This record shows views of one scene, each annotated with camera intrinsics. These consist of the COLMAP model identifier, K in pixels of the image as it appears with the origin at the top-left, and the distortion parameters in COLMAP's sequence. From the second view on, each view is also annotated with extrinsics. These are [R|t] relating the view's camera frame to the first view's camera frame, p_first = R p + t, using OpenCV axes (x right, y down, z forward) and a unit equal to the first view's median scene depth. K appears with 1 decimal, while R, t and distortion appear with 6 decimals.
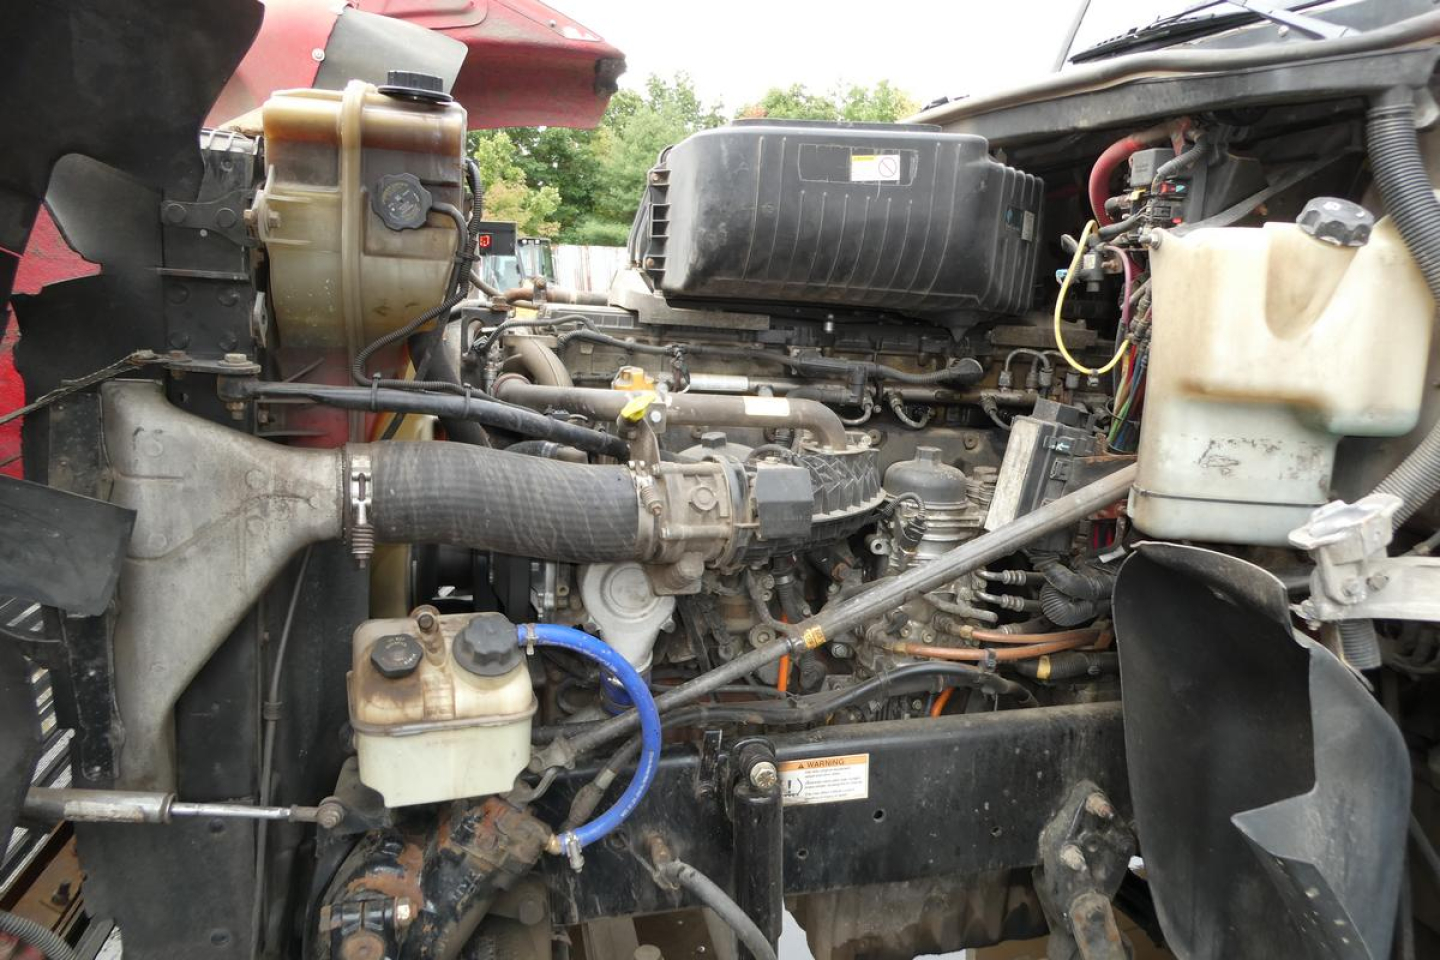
lens RADIAL K [[1020.5, 0, 720.0], [0, 1020.5, 480.0], [0, 0, 1]] dist [0.000809, 0.006671]
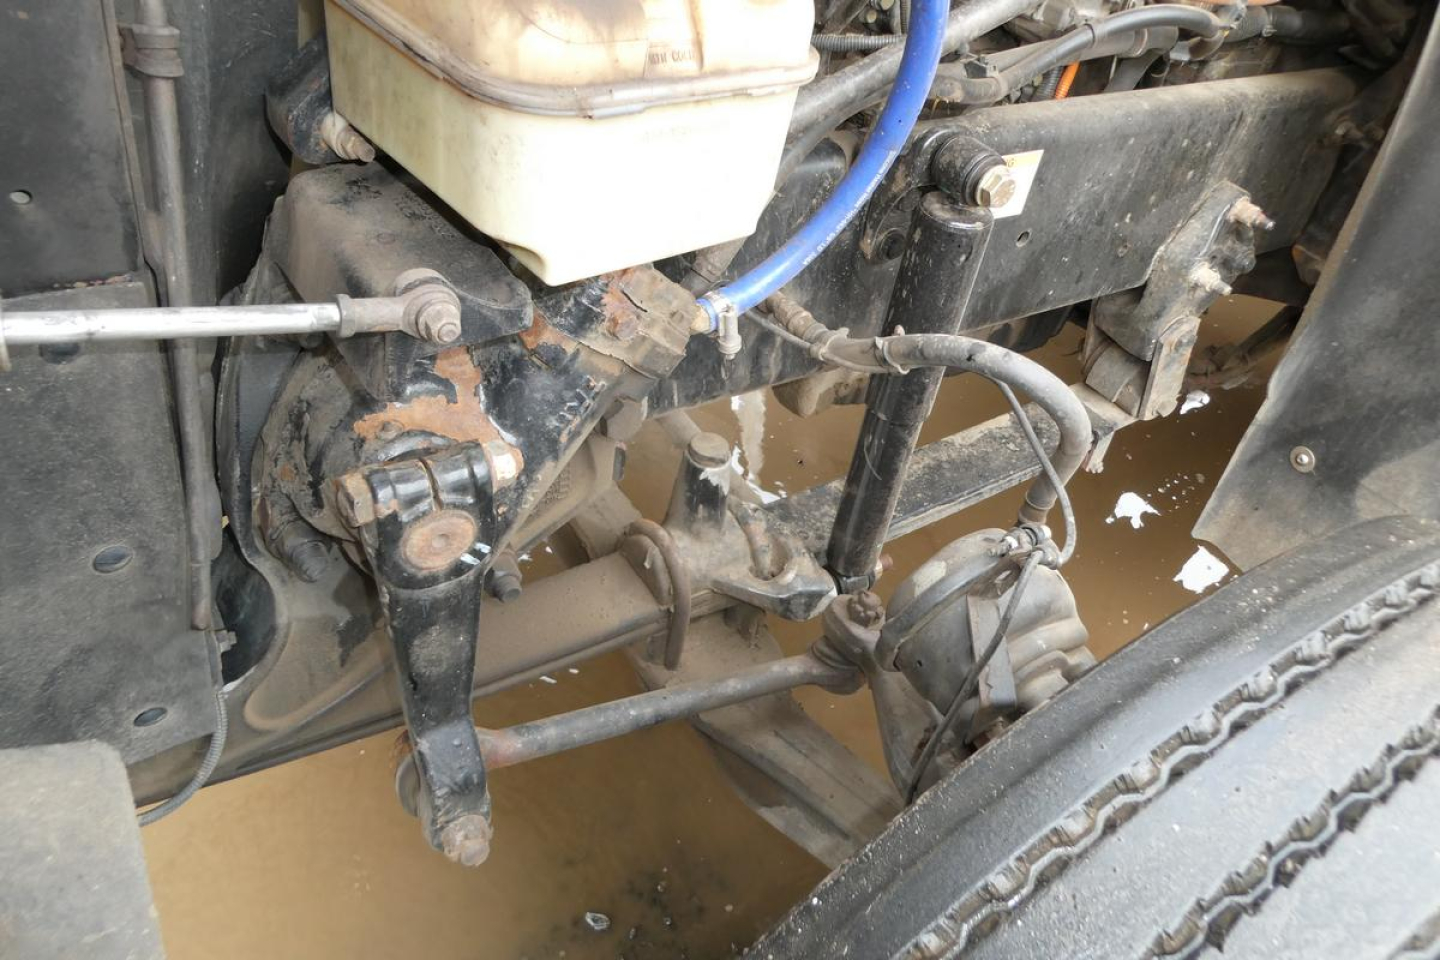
lens RADIAL K [[1020.5, 0, 720.0], [0, 1020.5, 480.0], [0, 0, 1]] dist [0.000809, 0.006671]
pose [[0.920534, -0.133148, 0.367272, -0.385659], [-0.086251, 0.847658, 0.523485, 0.138702], [-0.381022, -0.513563, 0.768814, 0.528141]]
